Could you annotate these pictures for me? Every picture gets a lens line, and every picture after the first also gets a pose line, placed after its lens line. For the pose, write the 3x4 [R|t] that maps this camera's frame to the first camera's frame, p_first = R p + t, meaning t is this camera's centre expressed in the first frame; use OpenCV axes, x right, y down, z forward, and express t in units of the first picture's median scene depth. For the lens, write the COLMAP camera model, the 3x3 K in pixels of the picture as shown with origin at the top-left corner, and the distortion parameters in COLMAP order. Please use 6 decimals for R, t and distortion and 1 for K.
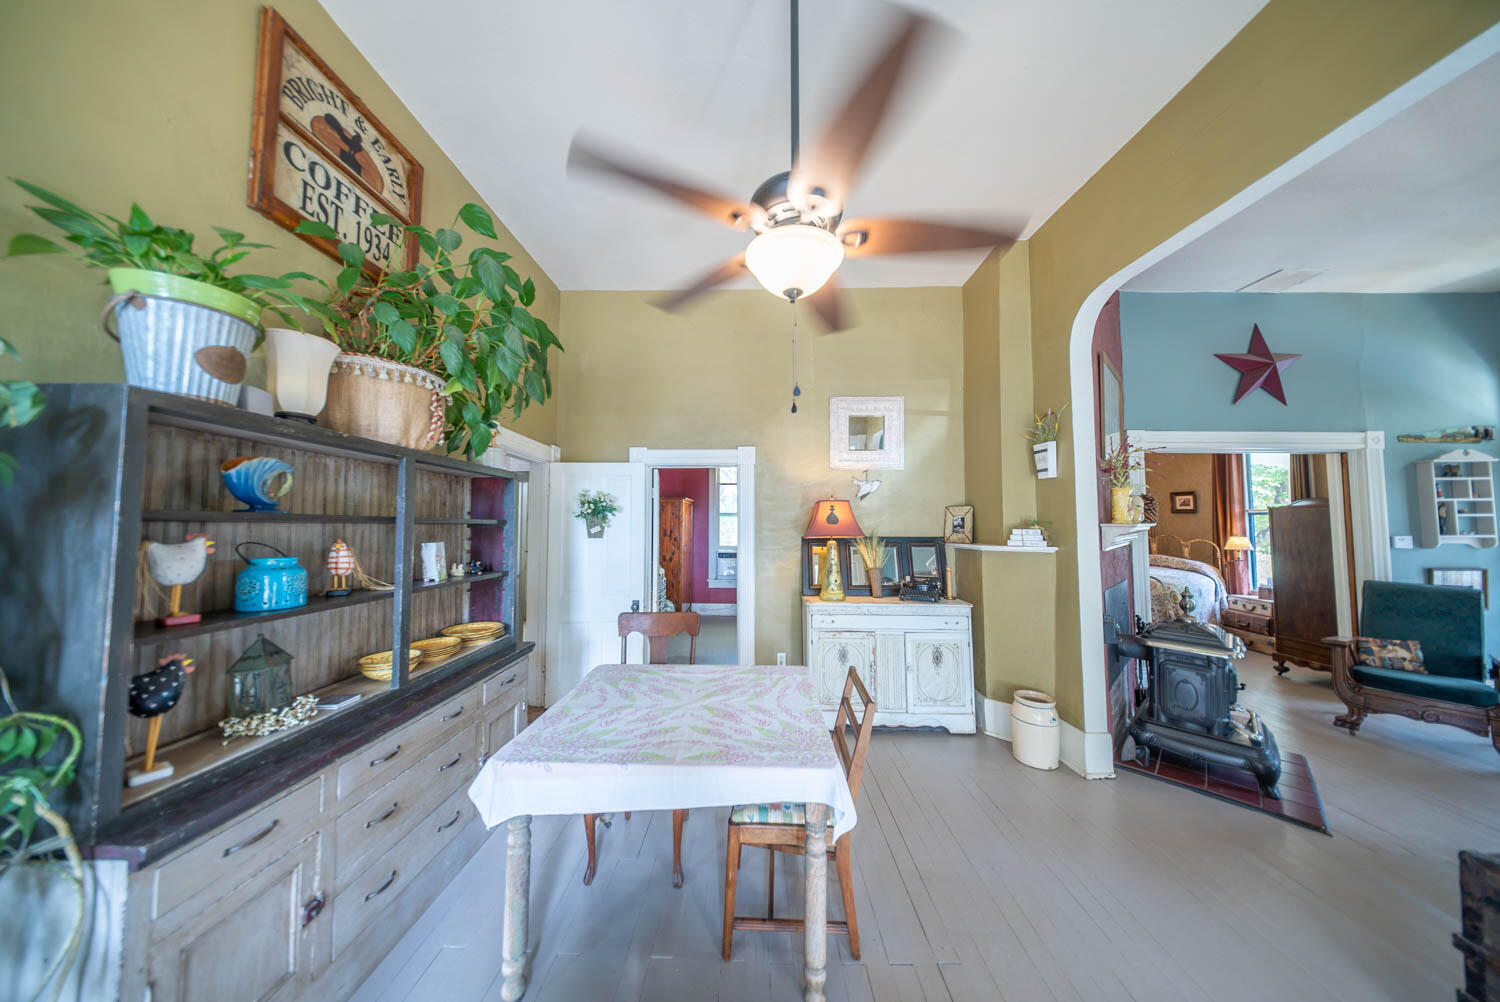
lens RADIAL K [[441.9, 0, 746.2], [0, 441.9, 503.7], [0, 0, 1]] dist [0.002535, -0.001499]
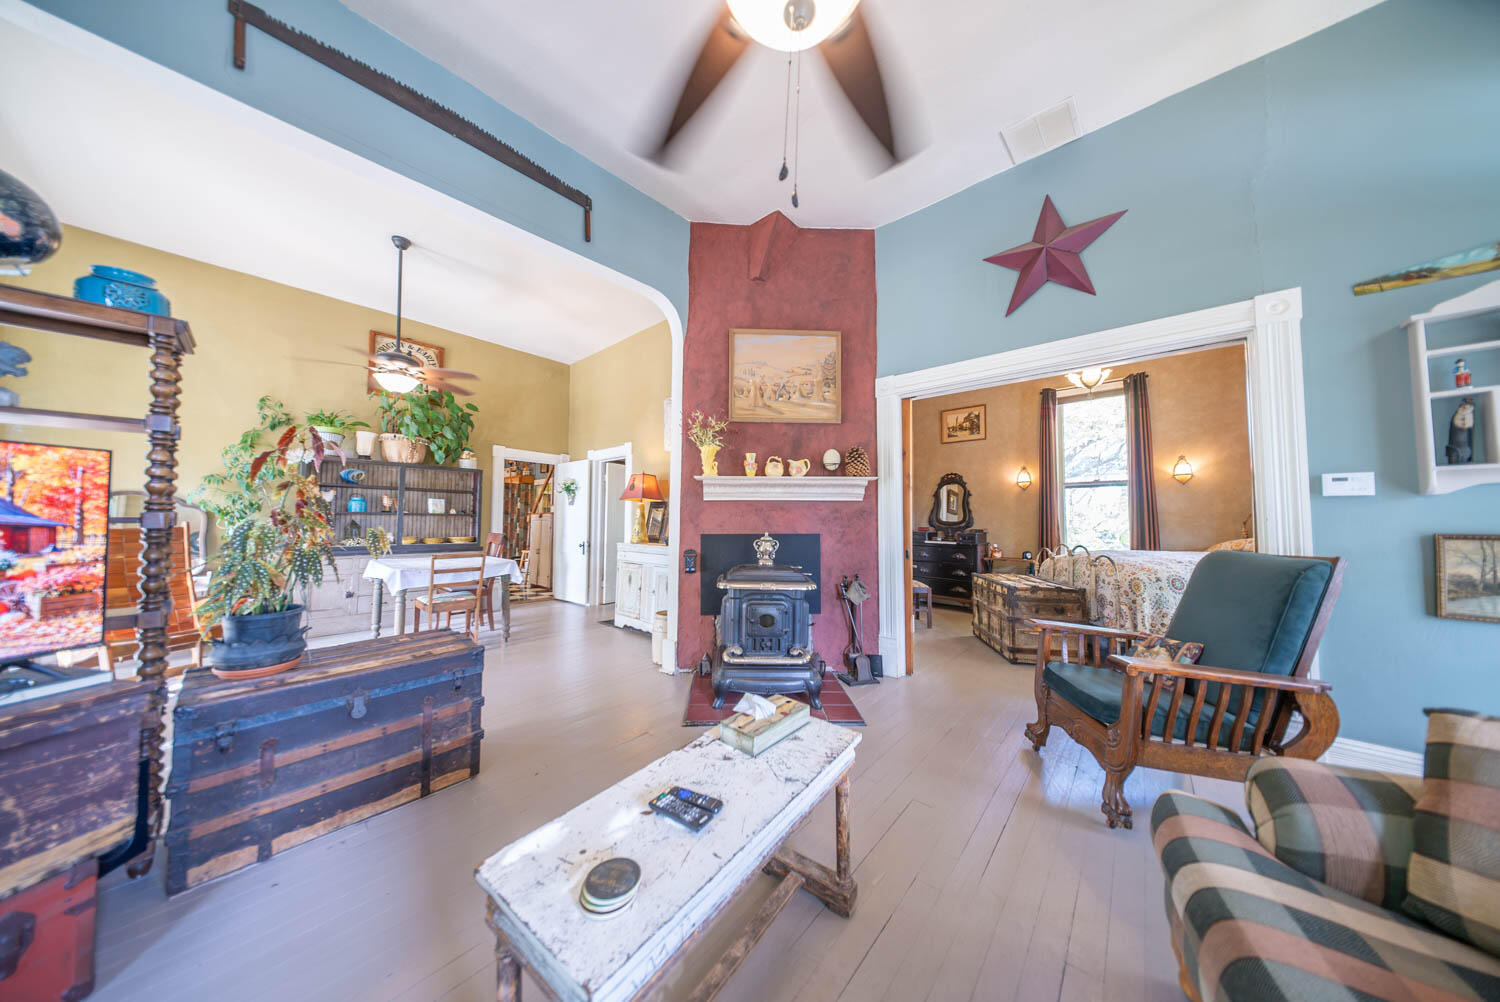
lens RADIAL K [[441.9, 0, 753.1], [0, 441.9, 497.6], [0, 0, 1]] dist [0.002535, -0.001499]
pose [[0.764435, -0.029595, -0.644021, 1.286747], [0.027072, 0.999538, -0.013799, 0.092230], [0.644132, -0.006886, 0.764884, 0.128020]]
